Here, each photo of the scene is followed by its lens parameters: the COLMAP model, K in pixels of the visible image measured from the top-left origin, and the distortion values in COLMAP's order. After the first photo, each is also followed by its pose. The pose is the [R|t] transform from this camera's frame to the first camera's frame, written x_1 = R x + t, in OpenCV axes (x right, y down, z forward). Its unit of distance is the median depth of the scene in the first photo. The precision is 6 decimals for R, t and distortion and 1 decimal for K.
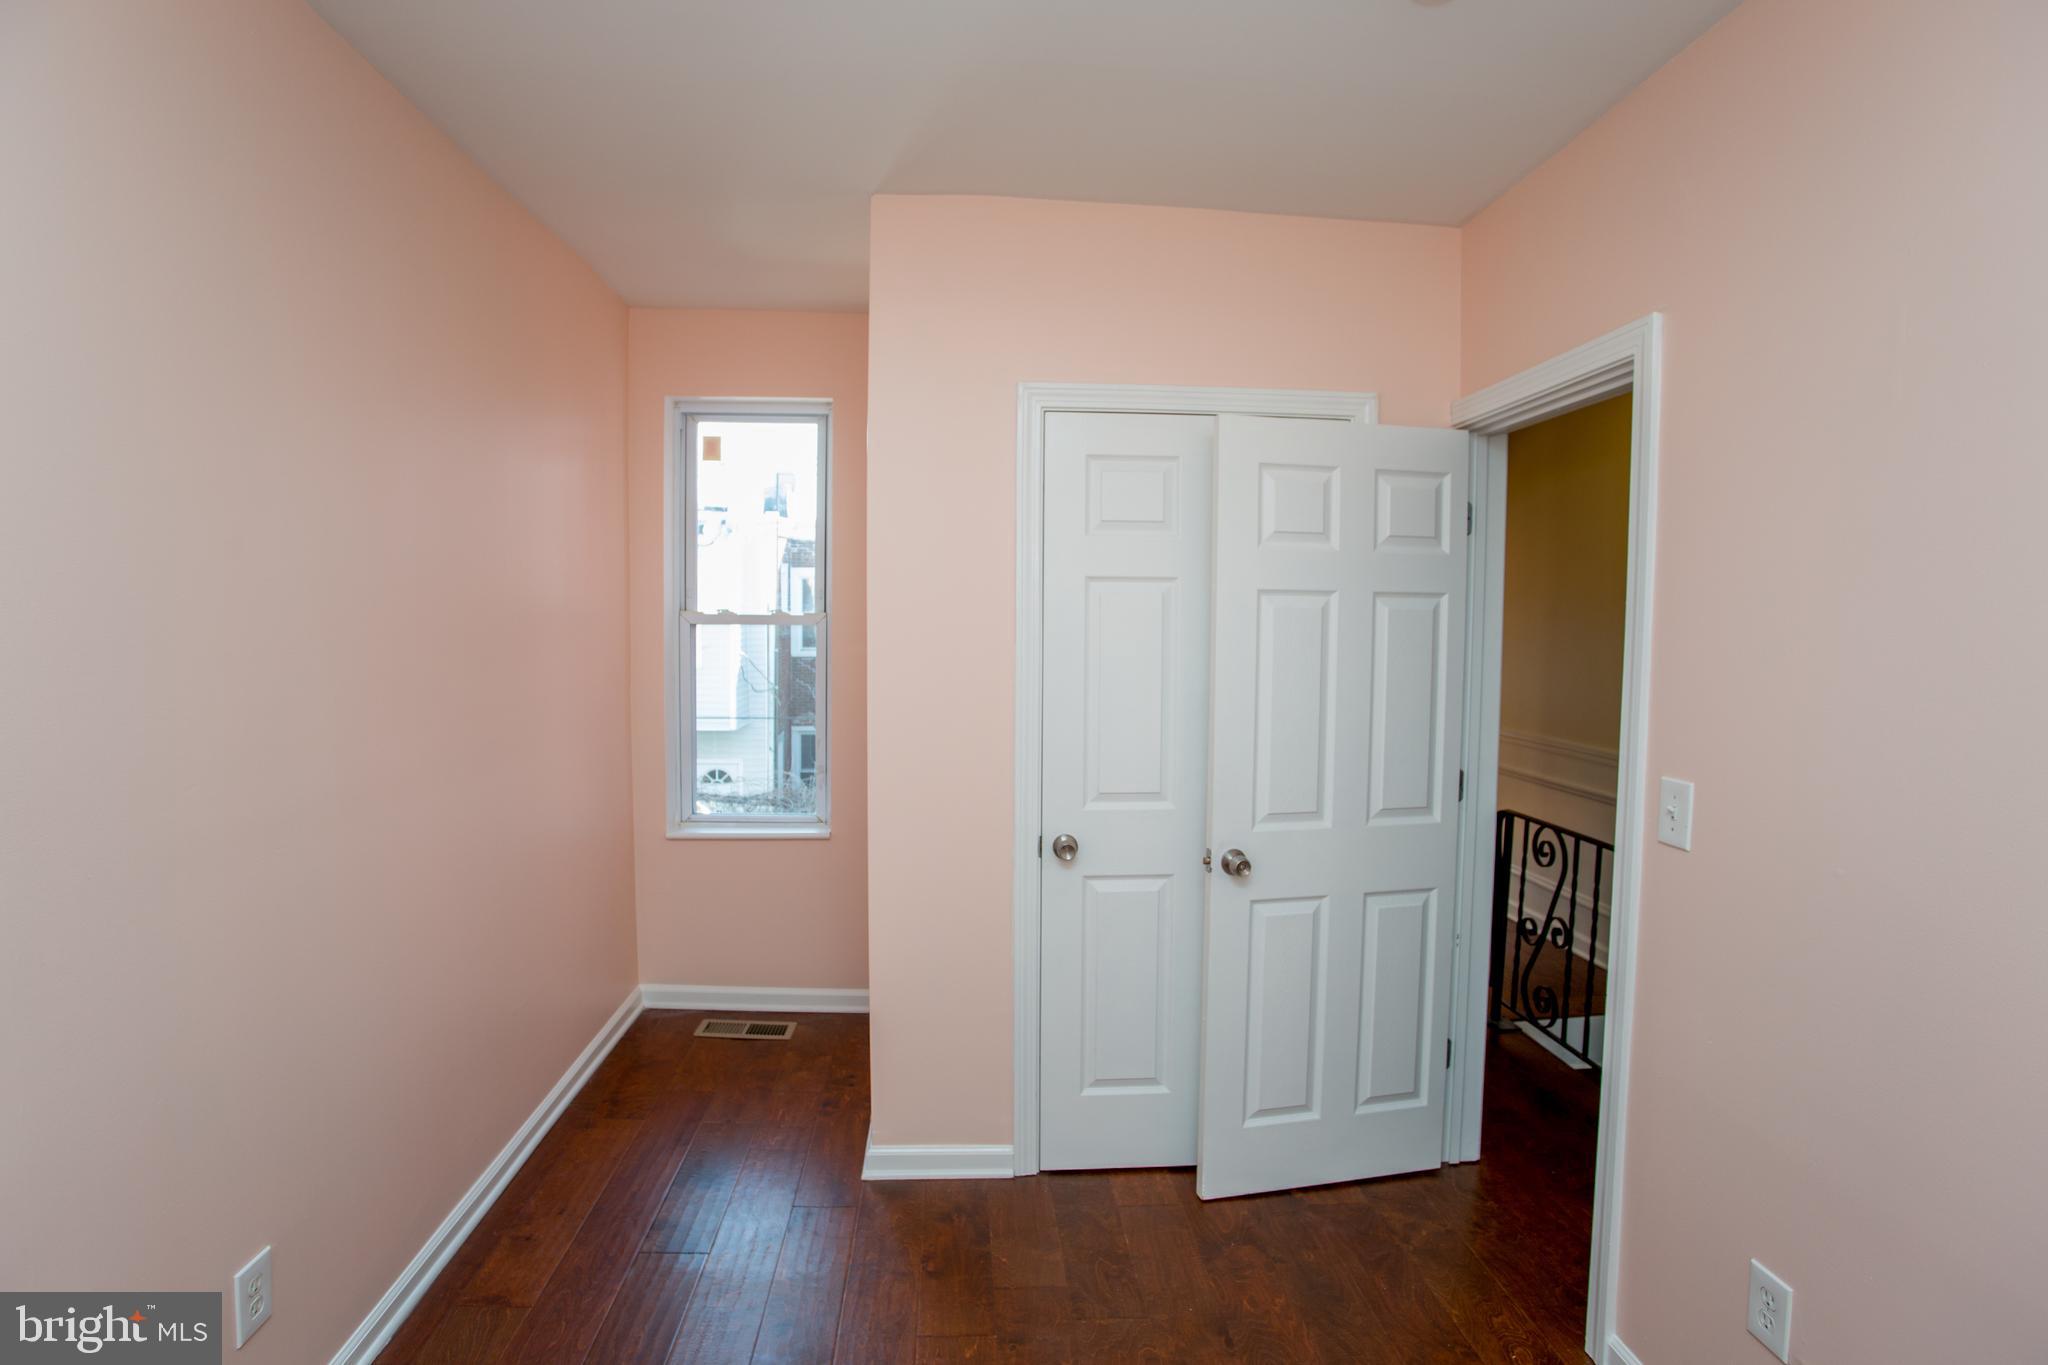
lens RADIAL K [[990.8, 0, 1015.4], [0, 990.8, 666.0], [0, 0, 1]] dist [-0.071170, 0.026209]
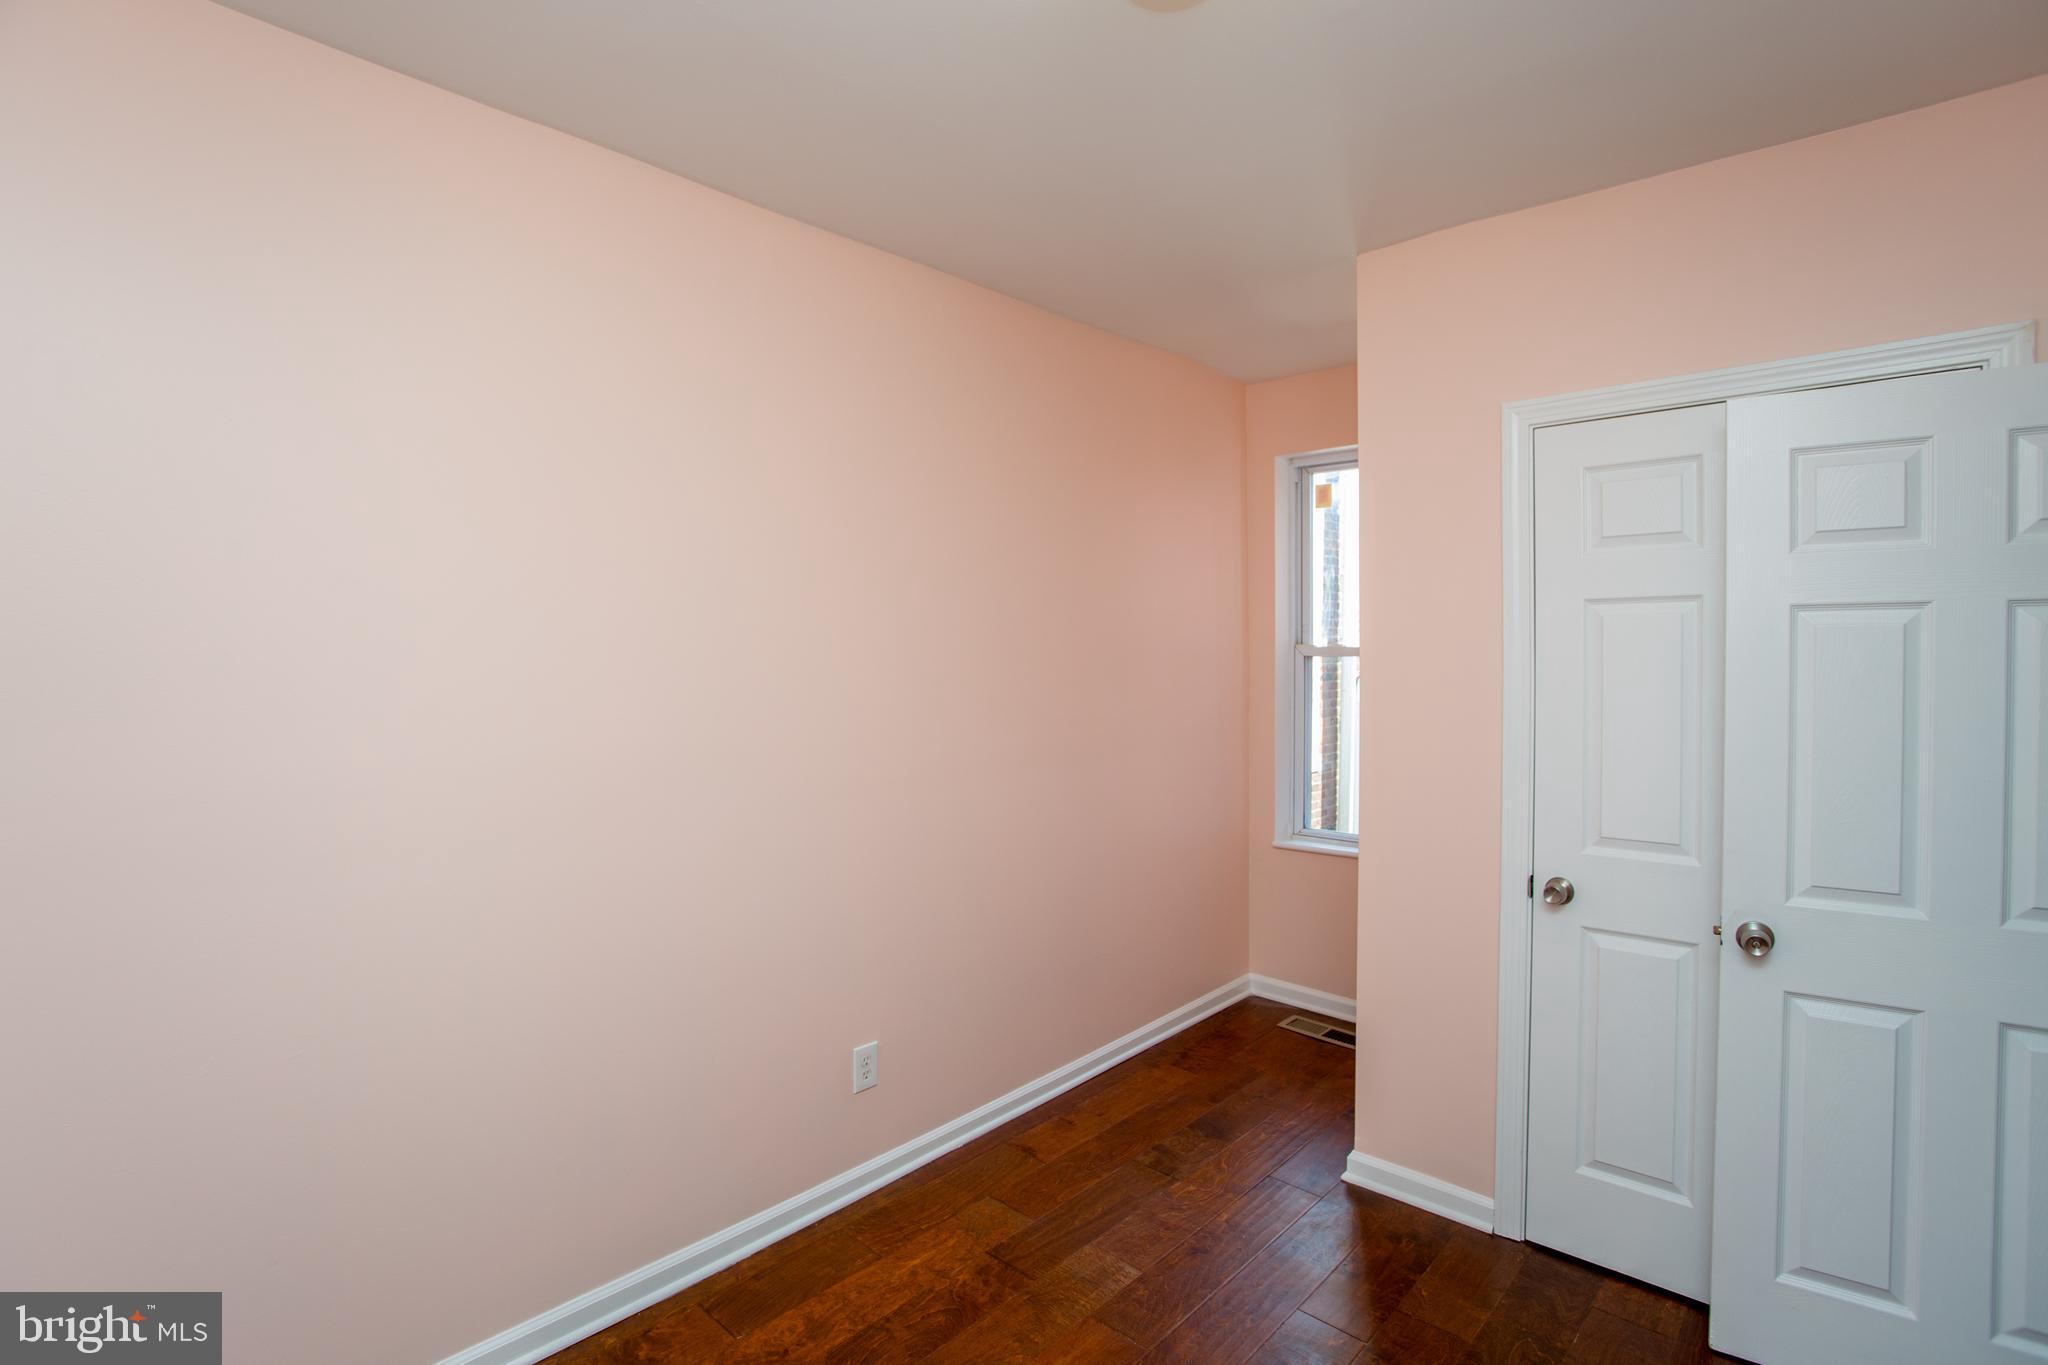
lens RADIAL K [[990.8, 0, 1020.0], [0, 990.8, 664.4], [0, 0, 1]] dist [-0.071170, 0.026209]
pose [[0.691495, -0.002636, -0.722376, 0.357142], [-0.026491, 0.999228, -0.029005, 0.010837], [0.721895, 0.039193, 0.690892, 0.003172]]
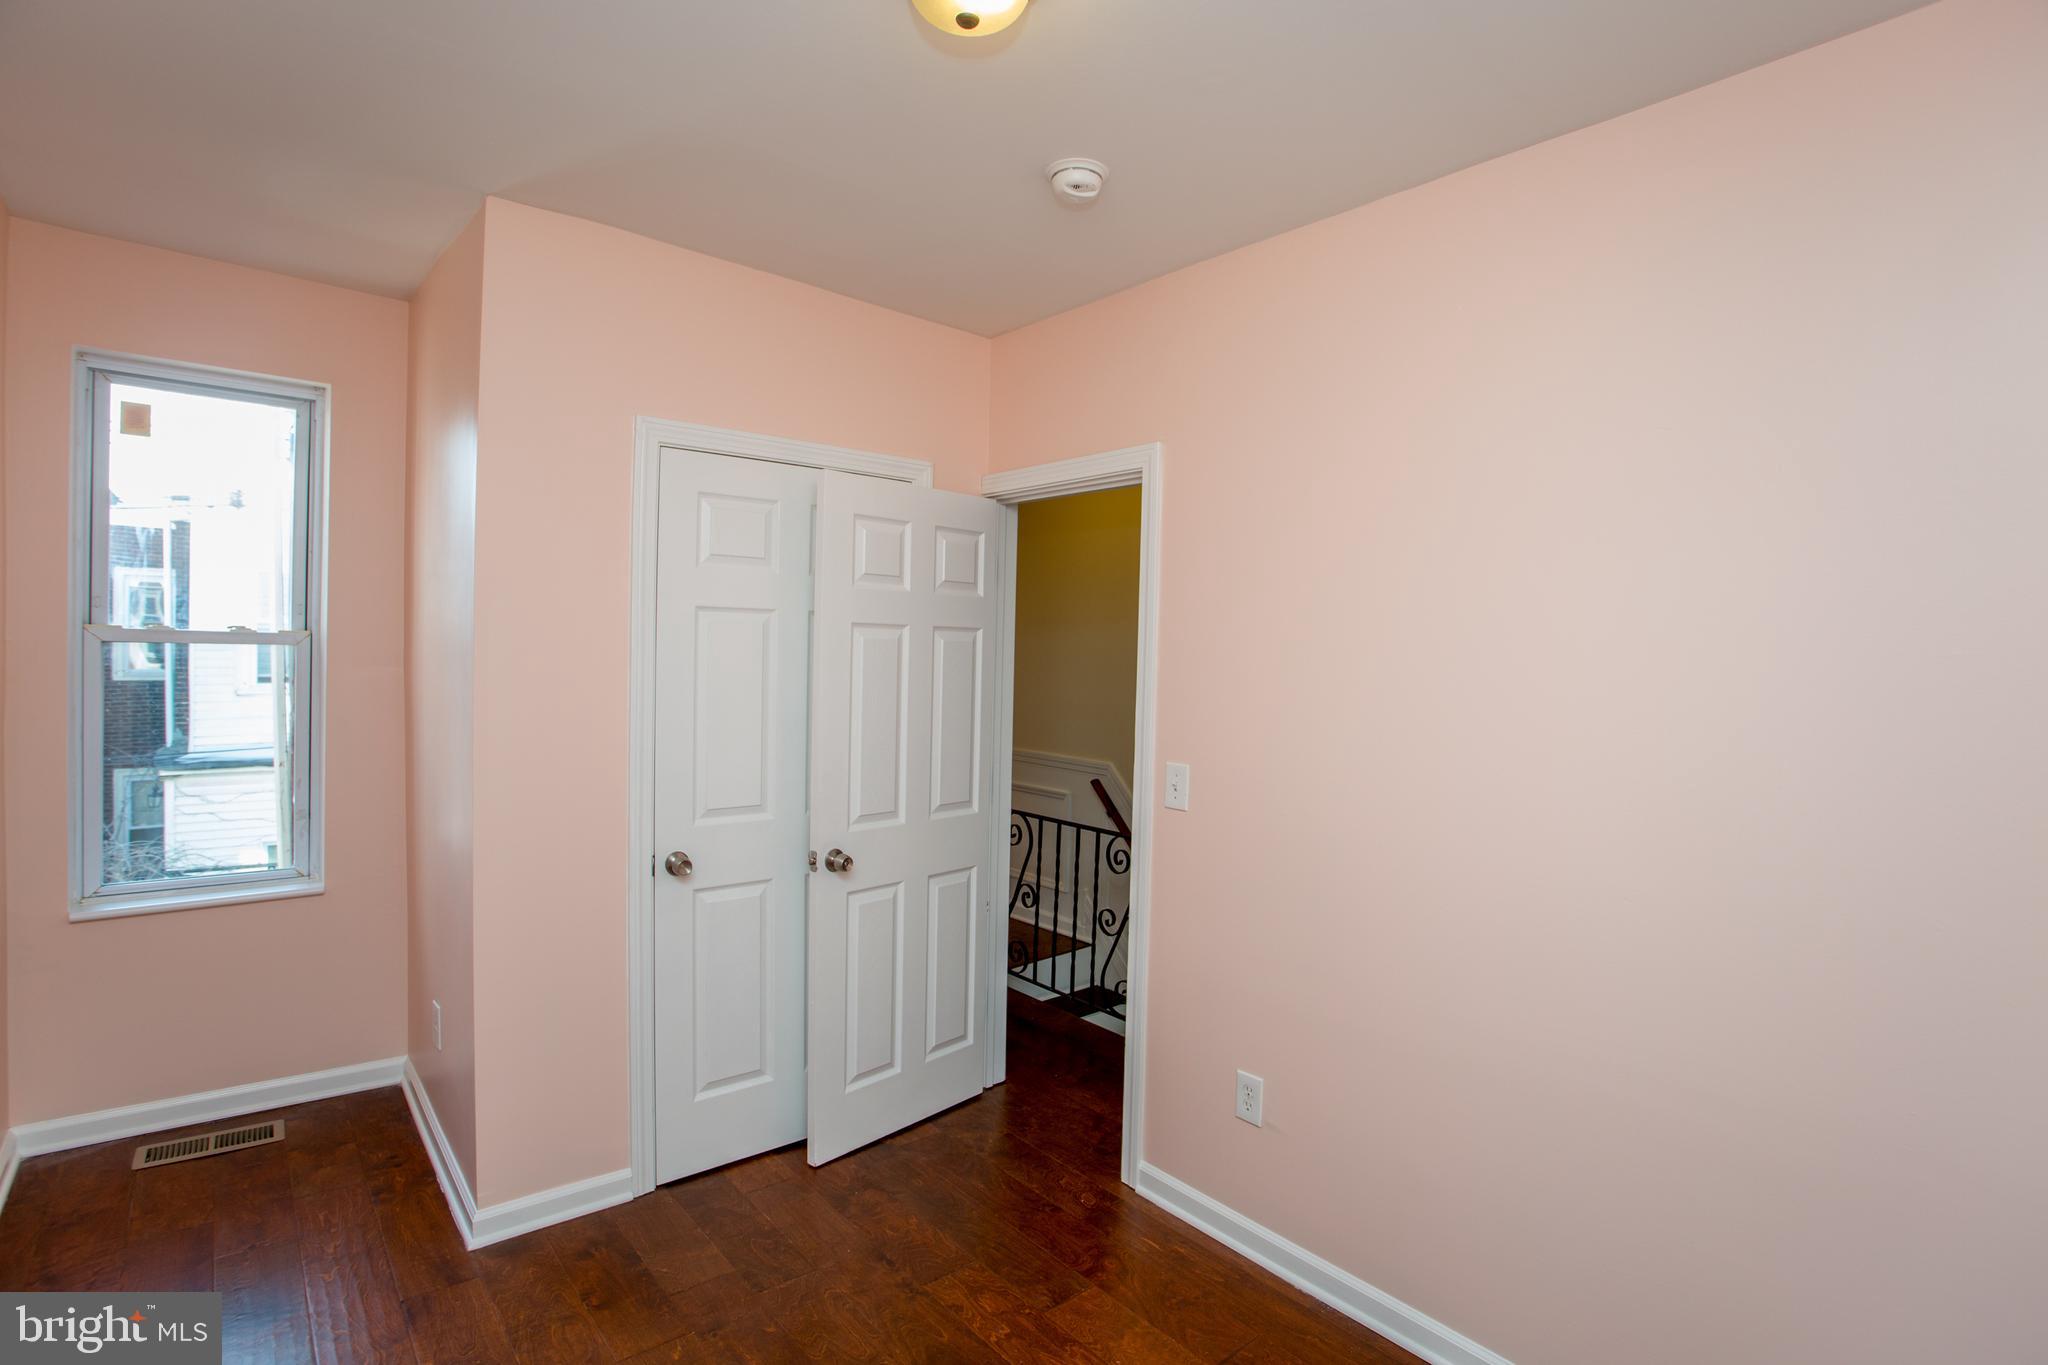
lens RADIAL K [[990.8, 0, 1013.7], [0, 990.8, 667.4], [0, 0, 1]] dist [-0.071170, 0.026209]
pose [[0.803391, 0.001430, 0.595451, -0.280341], [0.010339, 0.999813, -0.016350, -0.003324], [-0.595362, 0.019291, 0.803226, -0.043155]]
